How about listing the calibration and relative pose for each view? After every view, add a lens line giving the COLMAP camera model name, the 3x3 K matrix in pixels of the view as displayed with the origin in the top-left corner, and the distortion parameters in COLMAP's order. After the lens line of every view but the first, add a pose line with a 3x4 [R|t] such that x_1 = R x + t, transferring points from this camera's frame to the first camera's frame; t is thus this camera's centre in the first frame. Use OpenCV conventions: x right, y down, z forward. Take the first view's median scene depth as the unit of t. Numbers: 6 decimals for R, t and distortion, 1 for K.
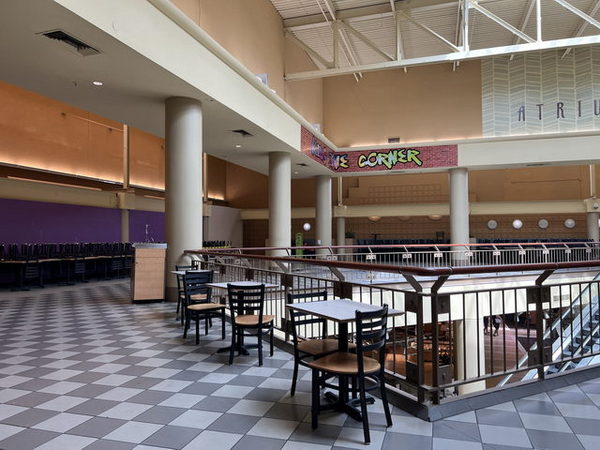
lens RADIAL K [[442.7, 0, 300.0], [0, 442.7, 225.0], [0, 0, 1]] dist [0.003594, -0.002874]
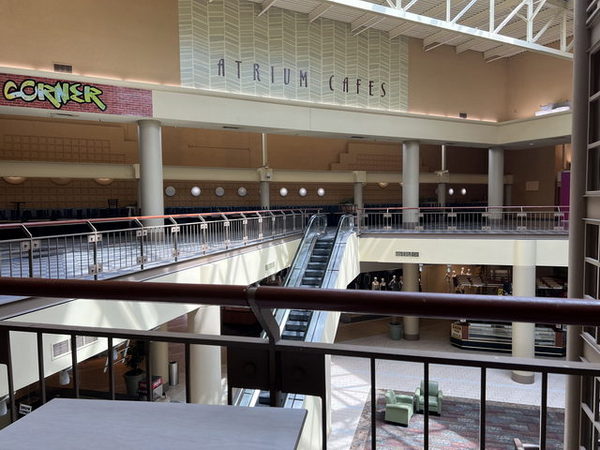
lens RADIAL K [[442.7, 0, 300.0], [0, 442.7, 225.0], [0, 0, 1]] dist [0.003594, -0.002874]
pose [[0.697083, -0.037931, 0.715987, -0.036846], [-0.017445, 0.997407, 0.069823, -0.000166], [-0.716779, -0.061163, 0.694613, 0.233358]]
